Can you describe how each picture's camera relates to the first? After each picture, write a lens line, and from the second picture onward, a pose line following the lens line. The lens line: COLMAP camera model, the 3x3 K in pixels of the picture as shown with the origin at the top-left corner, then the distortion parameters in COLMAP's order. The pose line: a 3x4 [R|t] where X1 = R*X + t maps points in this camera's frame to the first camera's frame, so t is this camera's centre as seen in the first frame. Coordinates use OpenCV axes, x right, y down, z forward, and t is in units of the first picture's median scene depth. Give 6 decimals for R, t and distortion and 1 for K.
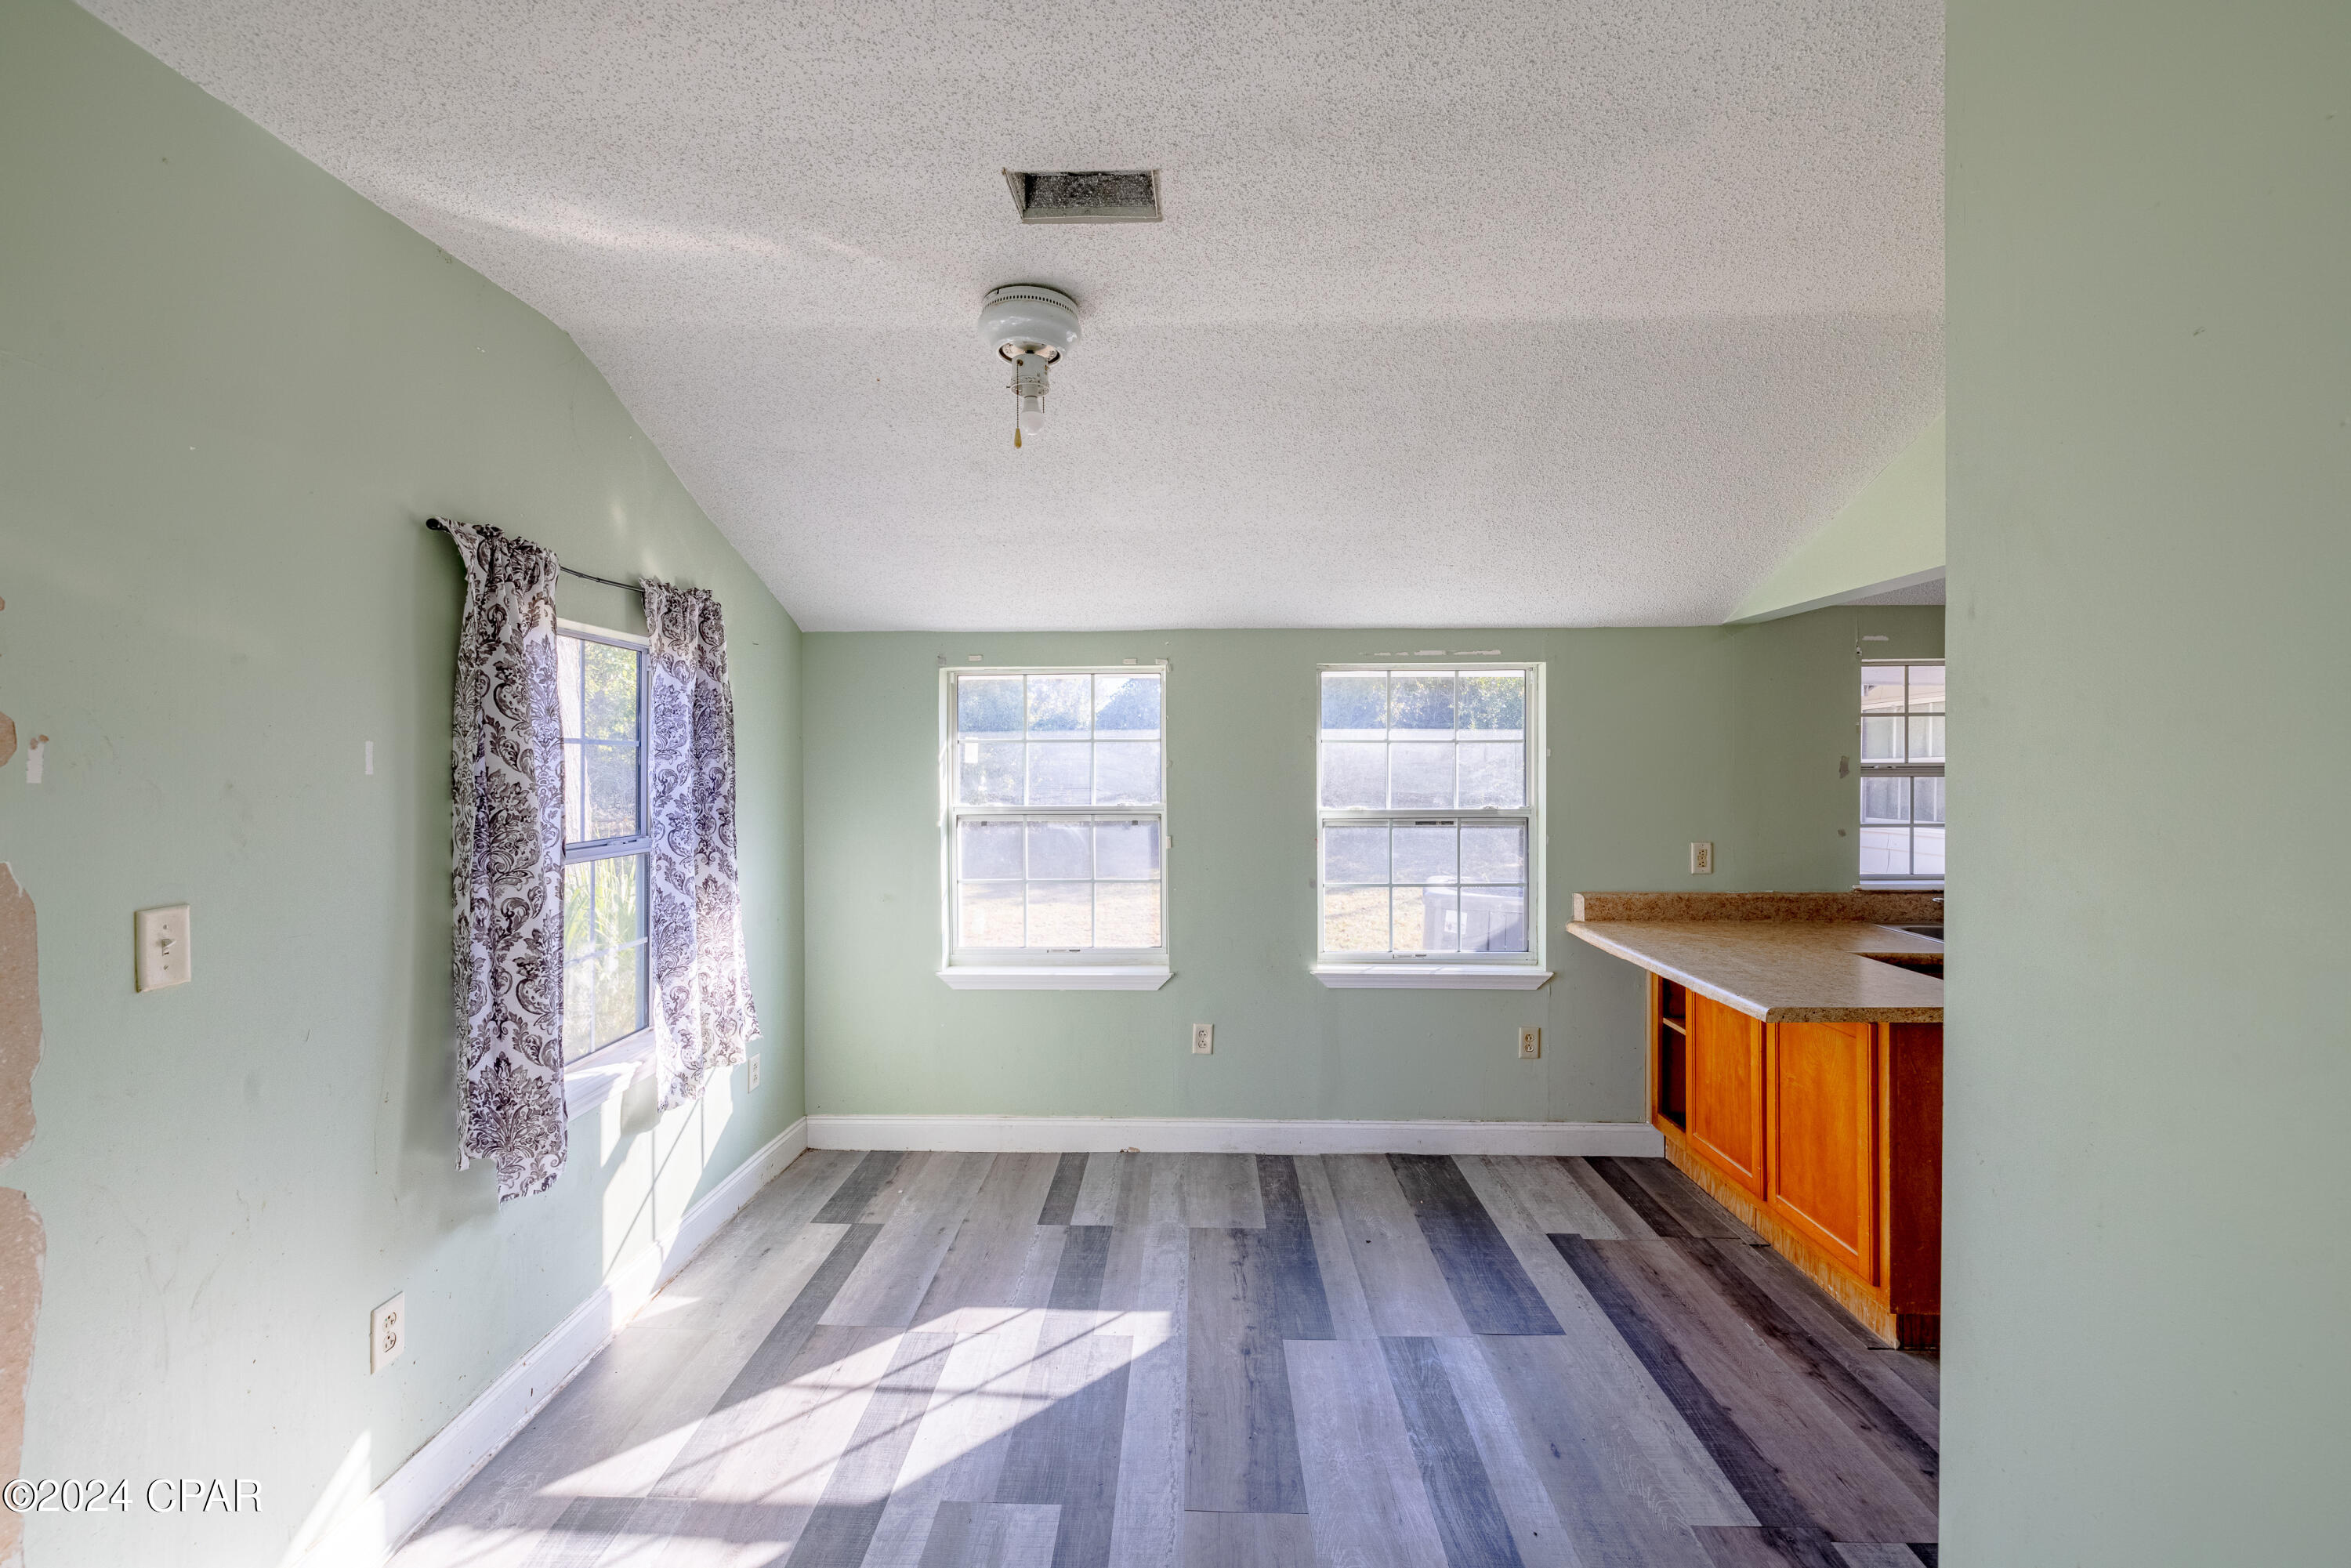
lens RADIAL K [[983.3, 0, 1166.3], [0, 983.3, 777.9], [0, 0, 1]] dist [-0.007481, 0.000520]
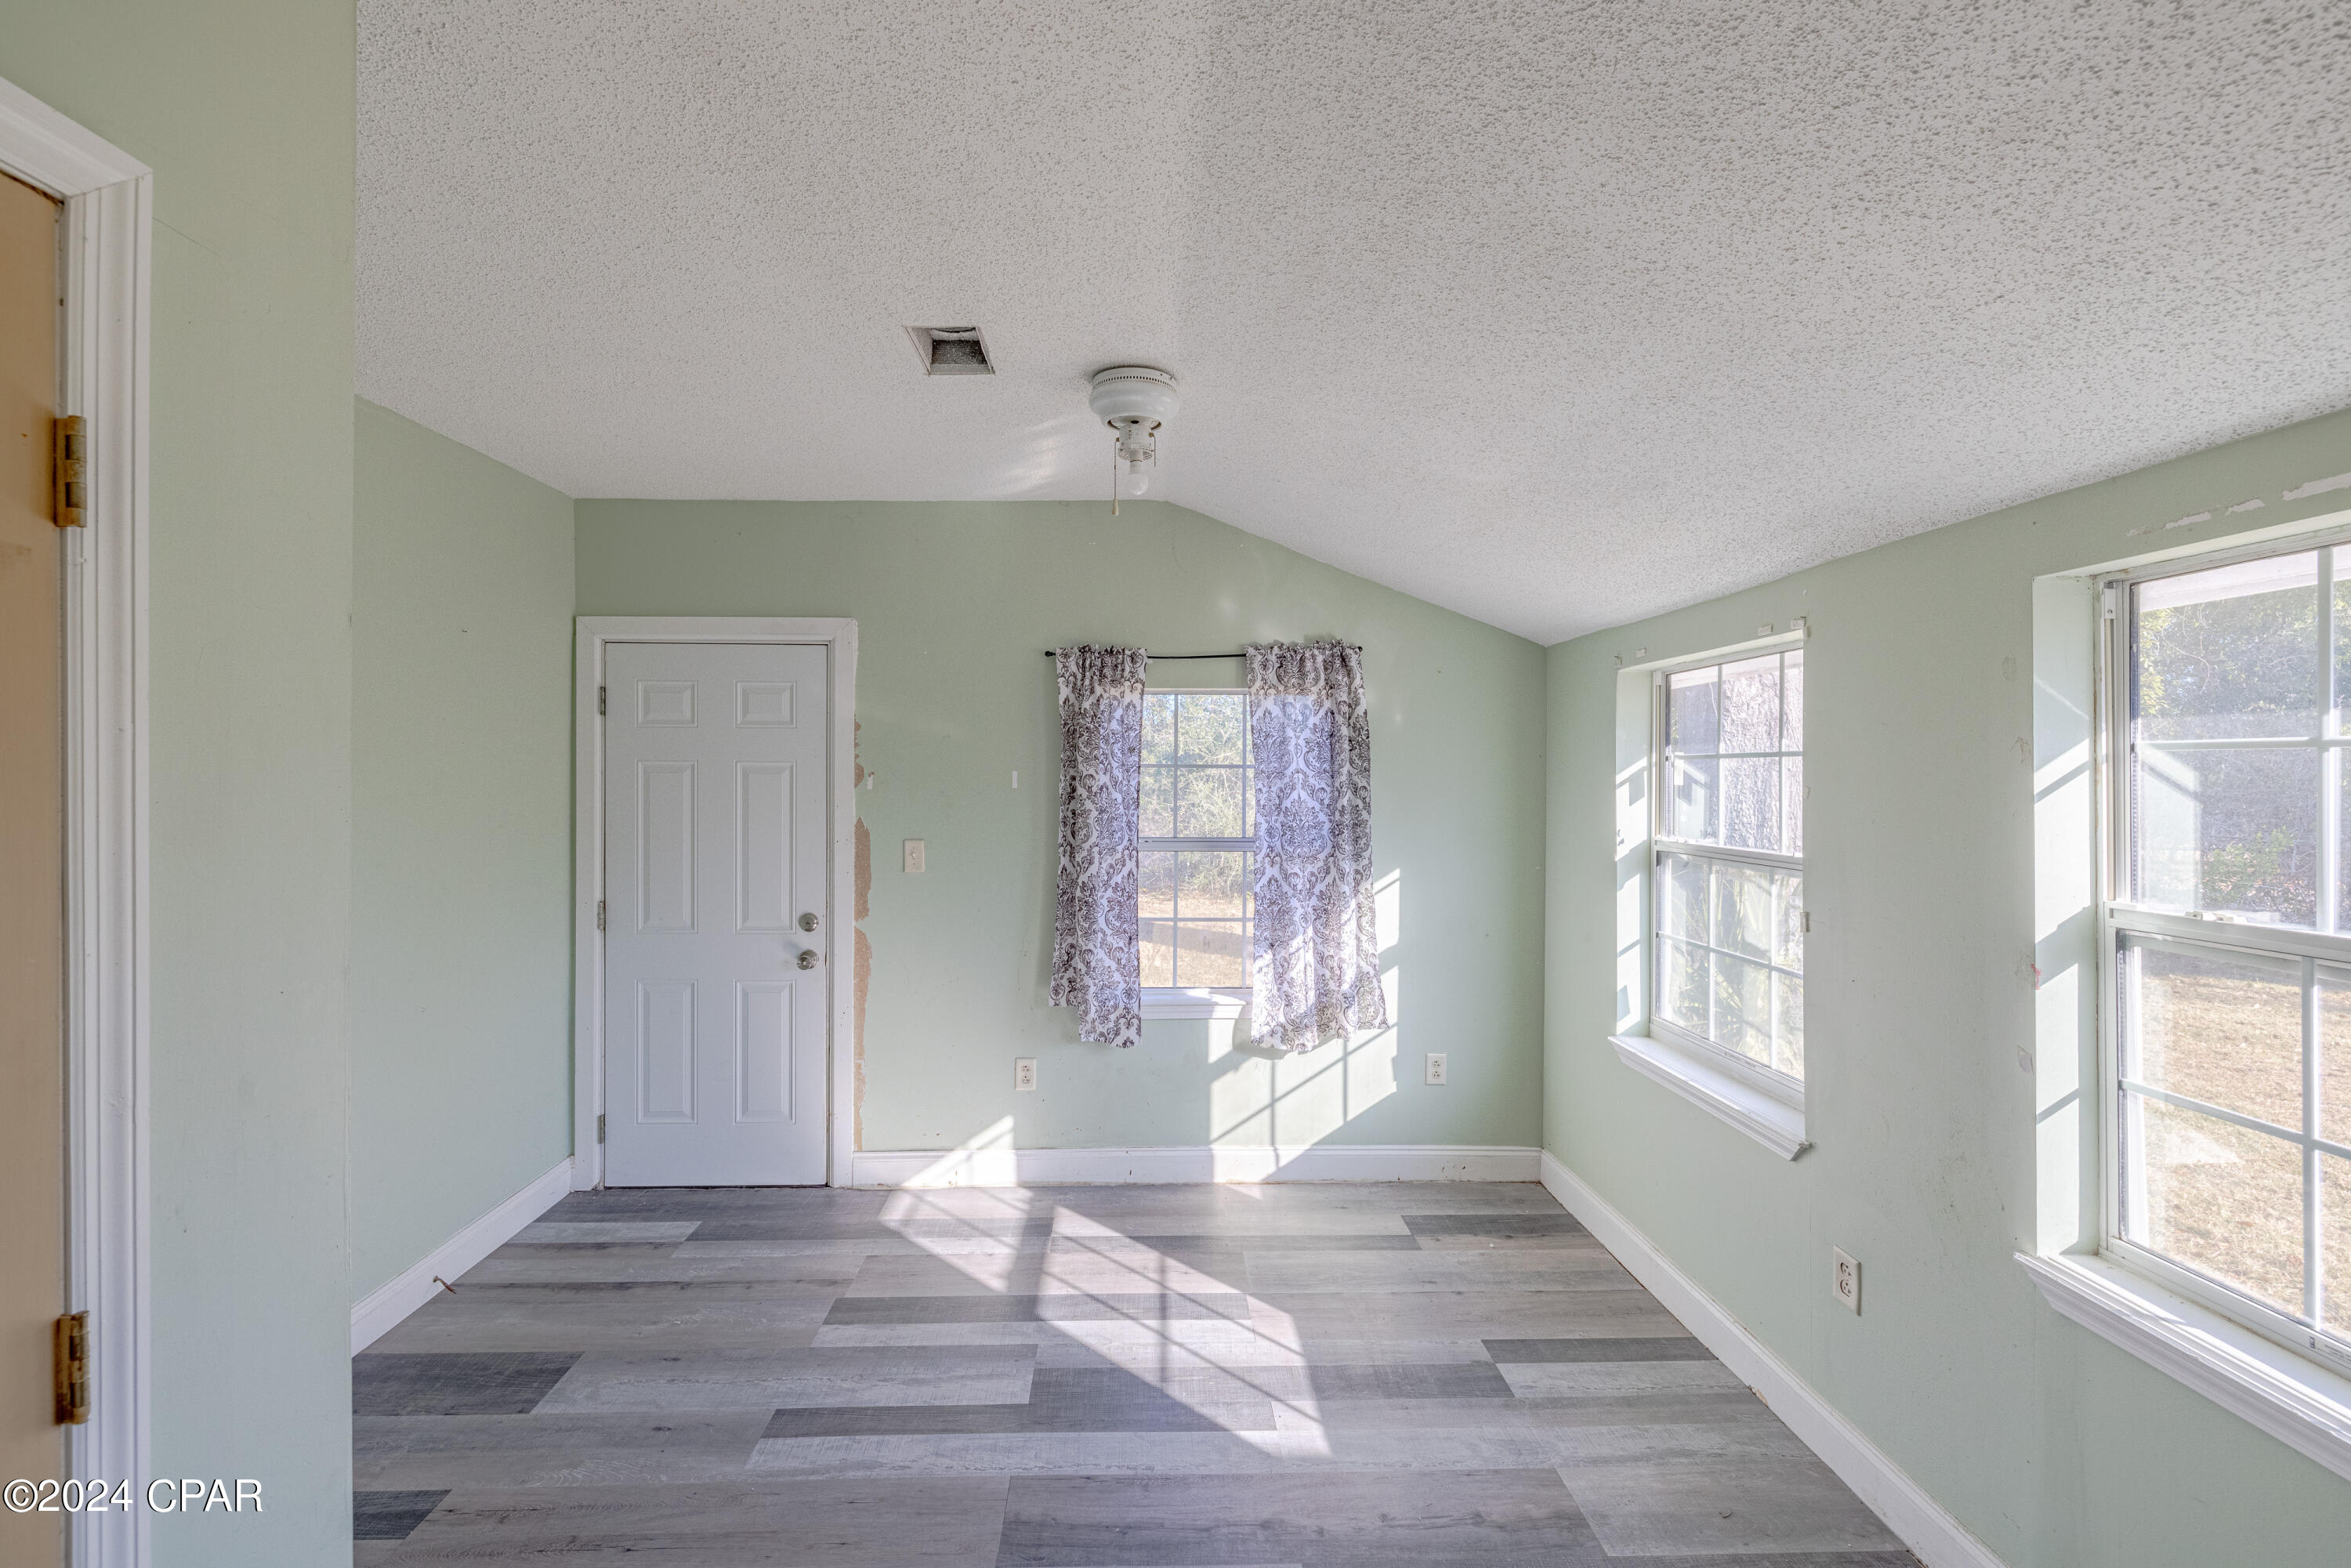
lens RADIAL K [[983.3, 0, 1150.1], [0, 983.3, 774.5], [0, 0, 1]] dist [-0.007481, 0.000520]
pose [[0.048836, 0.005670, -0.998791, 0.686469], [-0.015669, 0.999865, 0.004910, -0.025268], [0.998684, 0.015410, 0.048918, 0.672929]]
